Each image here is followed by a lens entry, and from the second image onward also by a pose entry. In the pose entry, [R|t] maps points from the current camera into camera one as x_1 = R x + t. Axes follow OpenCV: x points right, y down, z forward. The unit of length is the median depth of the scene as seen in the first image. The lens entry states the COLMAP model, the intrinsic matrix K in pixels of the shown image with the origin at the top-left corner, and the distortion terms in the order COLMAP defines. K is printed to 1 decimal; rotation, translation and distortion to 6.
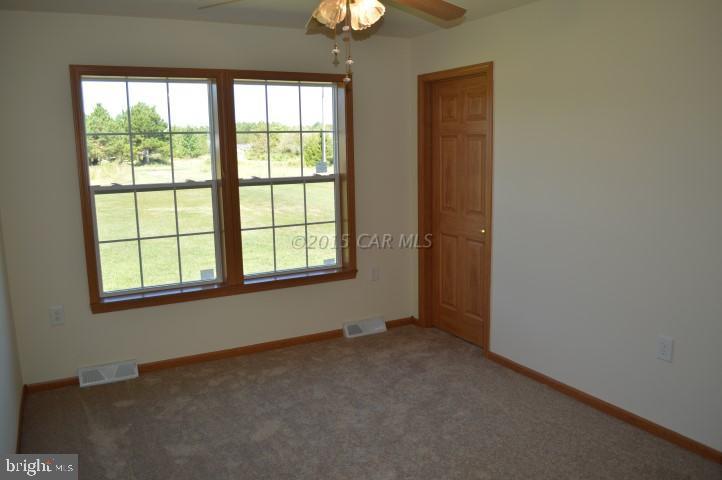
lens RADIAL K [[579.0, 0, 361.0], [0, 579.0, 240.0], [0, 0, 1]] dist [-0.076181, 0.004550]
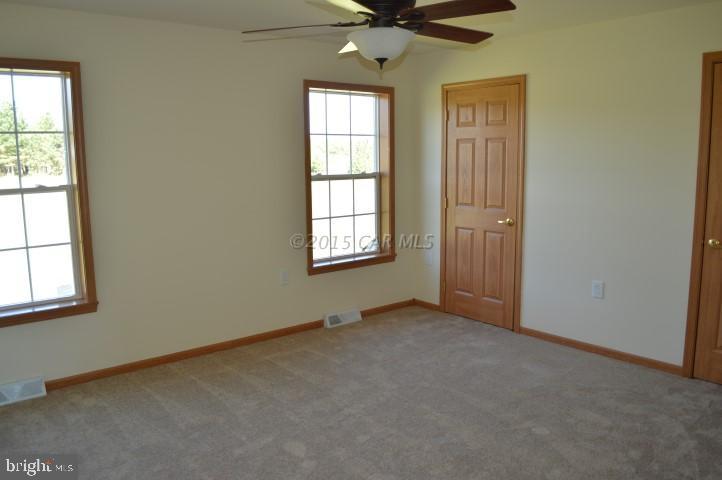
lens RADIAL K [[585.3, 0, 361.0], [0, 585.3, 240.0], [0, 0, 1]] dist [-0.002467, 0.000964]
pose [[0.986452, -0.018949, 0.162951, -0.266292], [0.020071, 0.999785, -0.005240, 0.027776], [-0.162816, 0.008440, 0.986620, -0.145647]]
